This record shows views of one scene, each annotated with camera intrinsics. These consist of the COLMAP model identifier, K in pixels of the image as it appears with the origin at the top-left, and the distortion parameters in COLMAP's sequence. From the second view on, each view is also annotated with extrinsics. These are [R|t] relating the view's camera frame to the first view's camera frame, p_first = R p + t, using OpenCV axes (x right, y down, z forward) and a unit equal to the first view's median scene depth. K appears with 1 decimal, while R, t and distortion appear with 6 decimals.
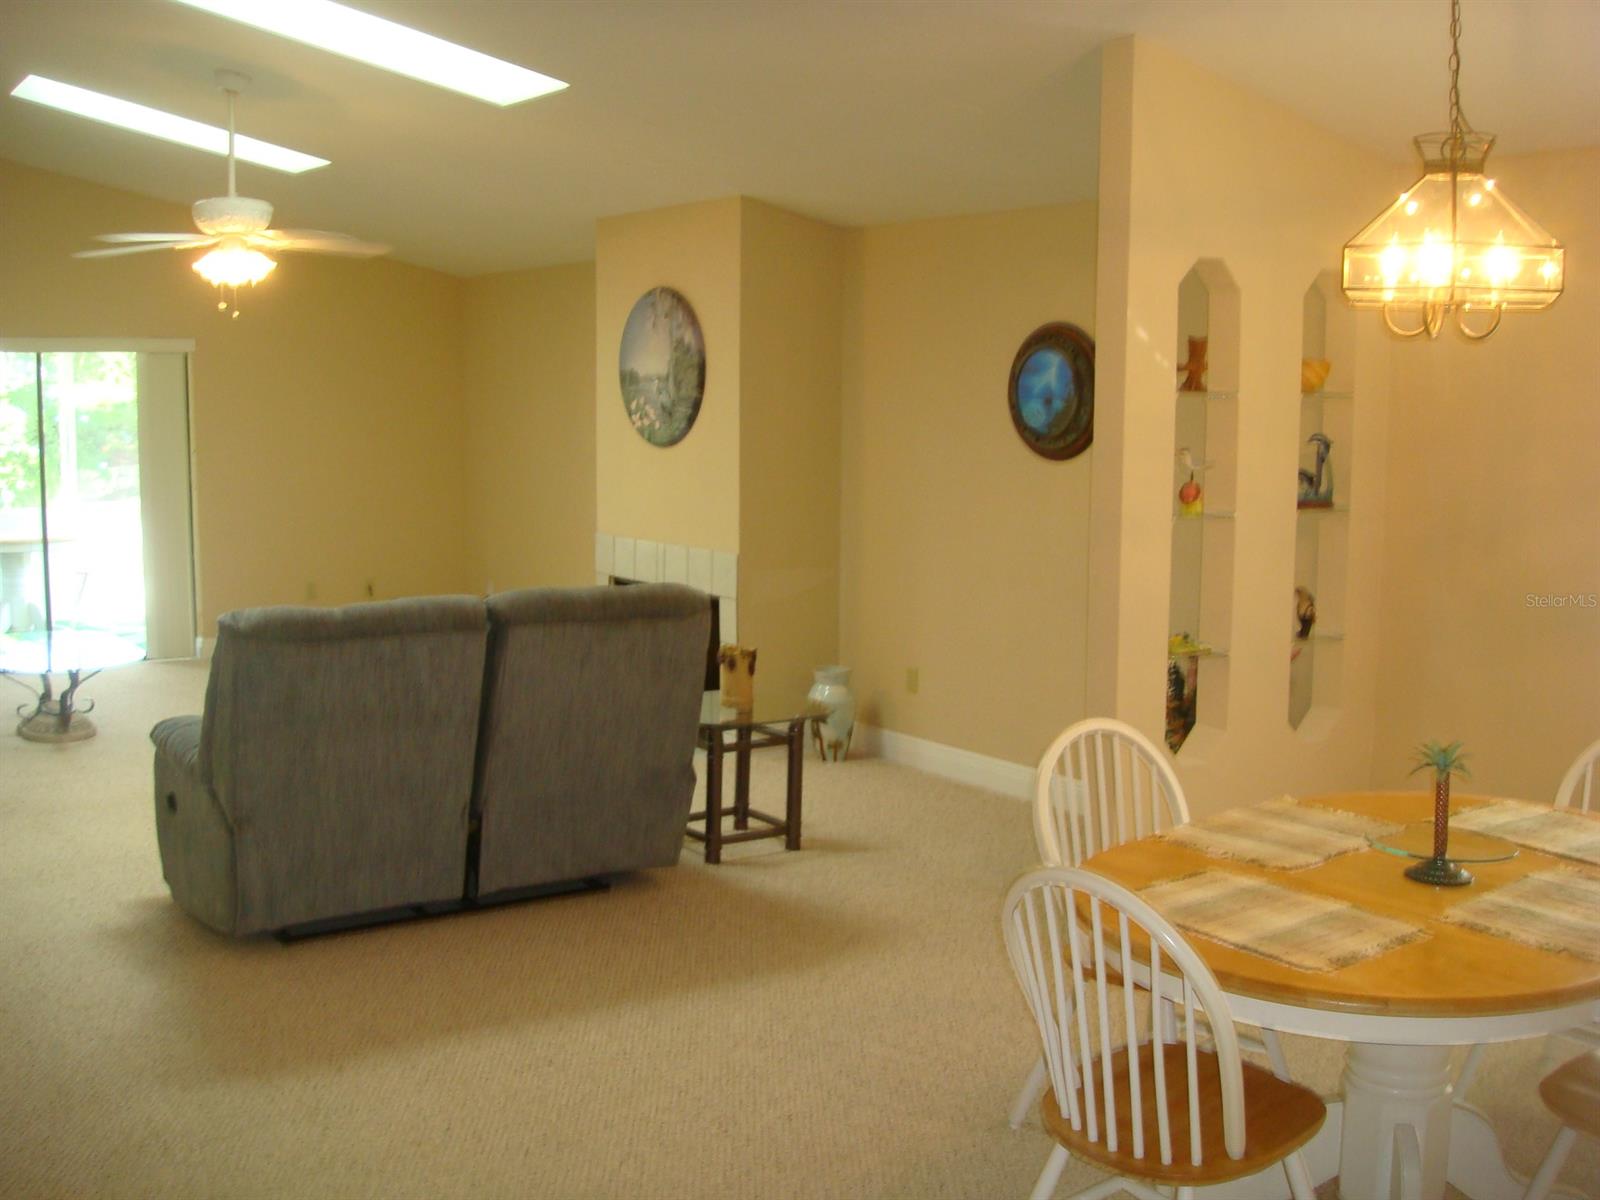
lens RADIAL K [[1674.5, 0, 800.0], [0, 1674.5, 600.0], [0, 0, 1]] dist [-0.146760, 0.002997]
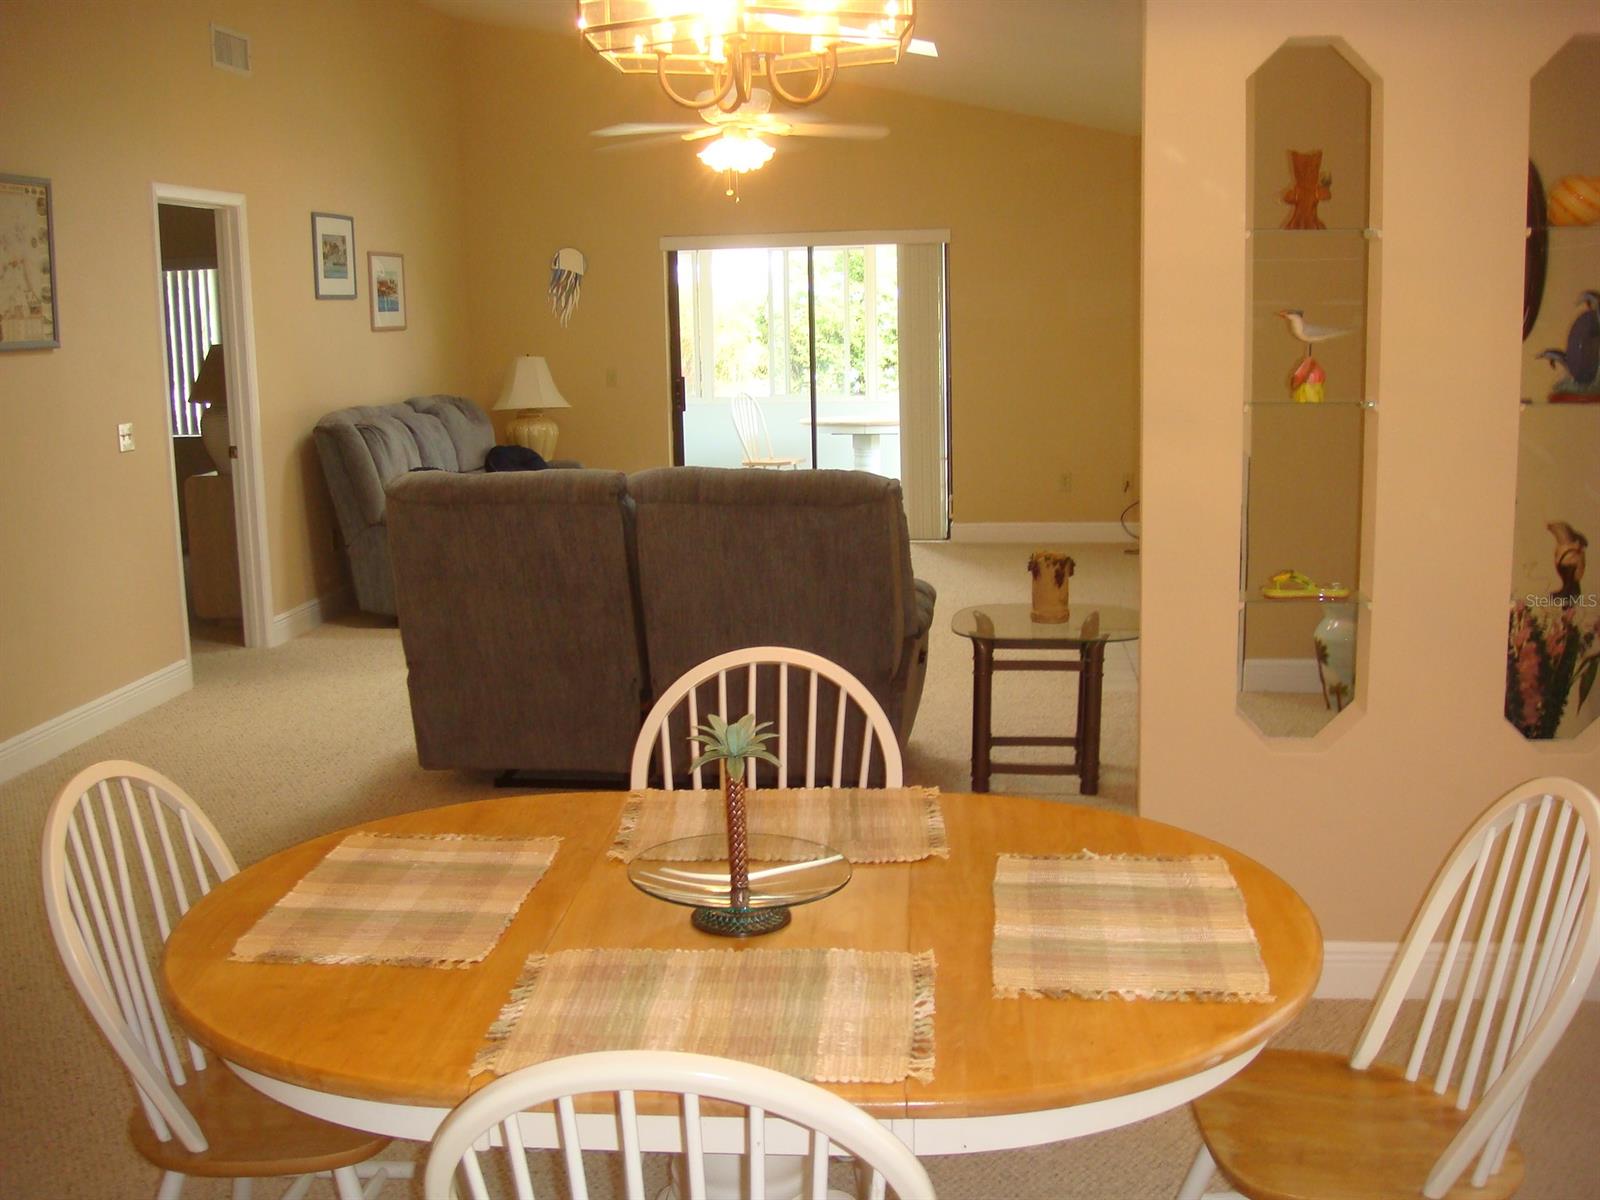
lens RADIAL K [[1674.5, 0, 800.0], [0, 1674.5, 600.0], [0, 0, 1]] dist [-0.146760, 0.002997]
pose [[0.748251, 0.093084, -0.656853, 0.439298], [-0.055252, 0.995412, 0.078121, -0.008468], [0.661111, -0.022162, 0.749960, 0.258504]]
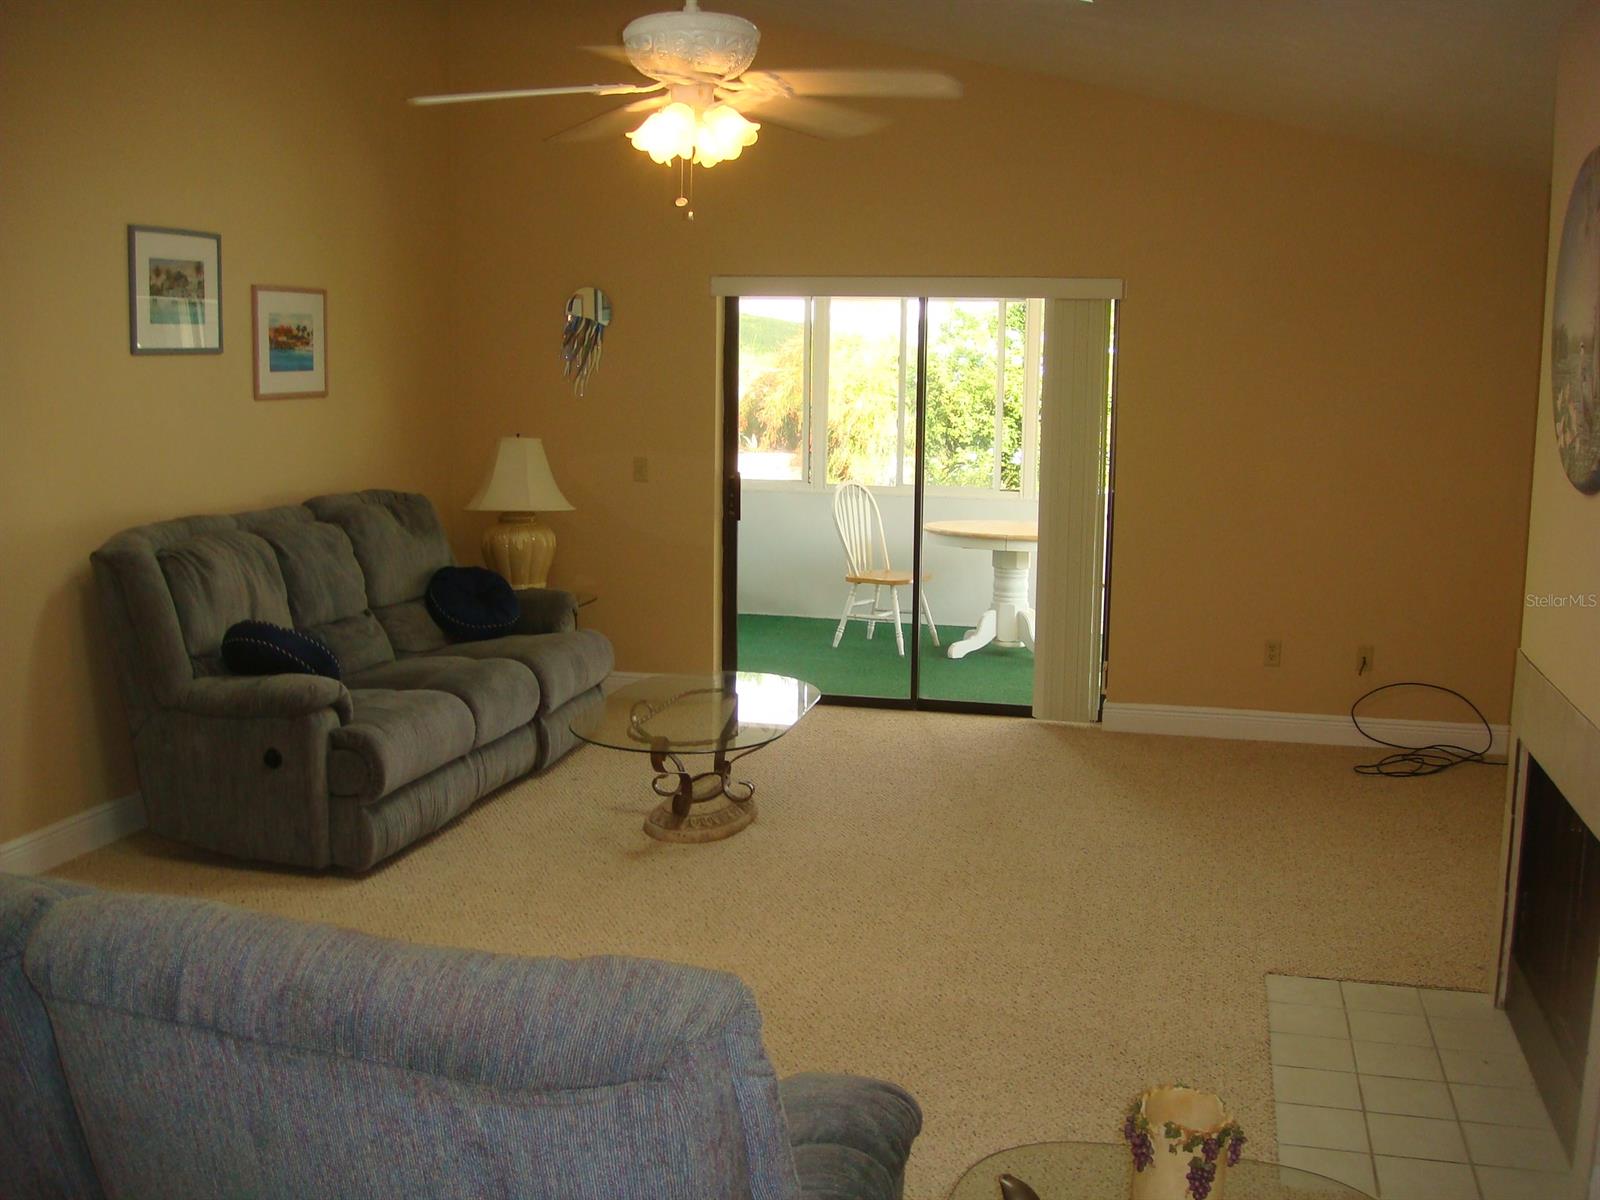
lens RADIAL K [[1678.2, 0, 799.9], [0, 1678.2, 632.8], [0, 0, 1]] dist [-0.132288, -0.001698]
pose [[0.654533, 0.130846, -0.744625, 0.153205], [-0.103662, 0.991140, 0.083043, -0.090170], [0.748893, 0.022835, 0.662297, 0.708892]]
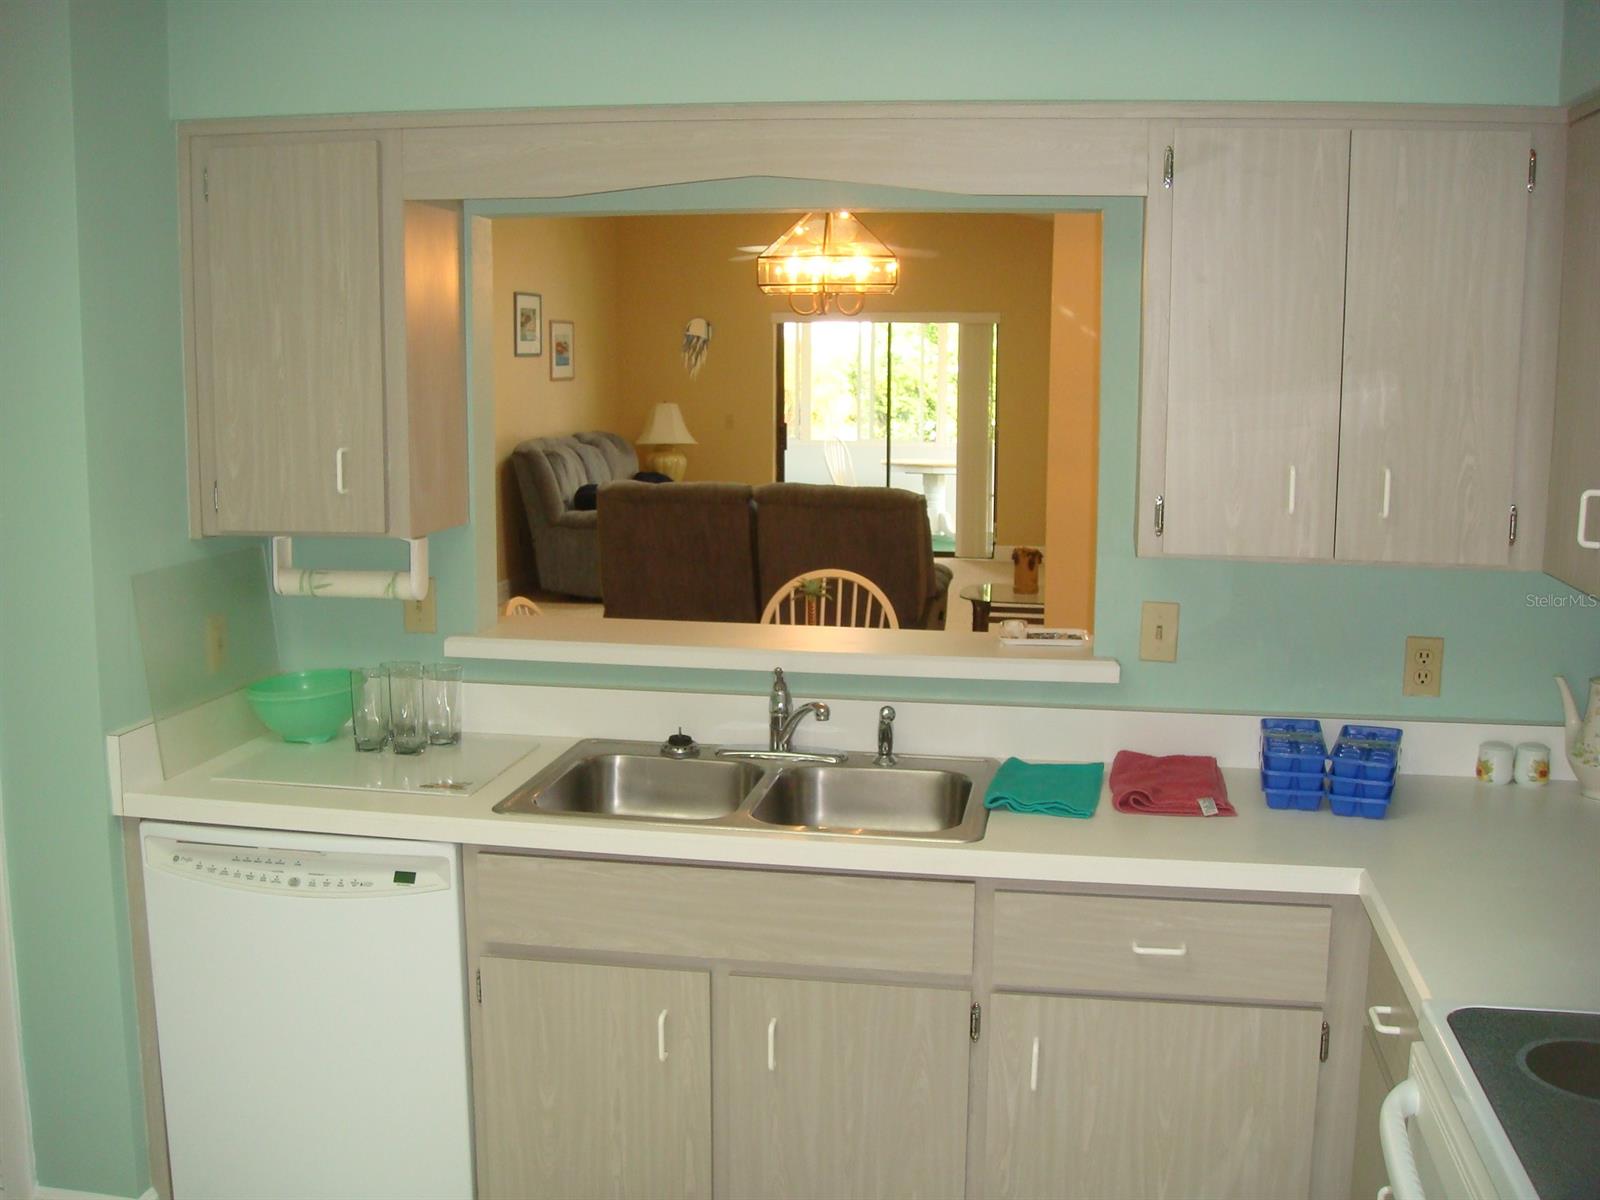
lens RADIAL K [[1674.5, 0, 800.0], [0, 1674.5, 600.0], [0, 0, 1]] dist [-0.146760, 0.002997]
pose [[0.708337, 0.101499, -0.698539, 0.765954], [-0.087200, 0.994610, 0.056095, 0.010007], [0.700467, 0.021178, 0.713370, -0.072560]]
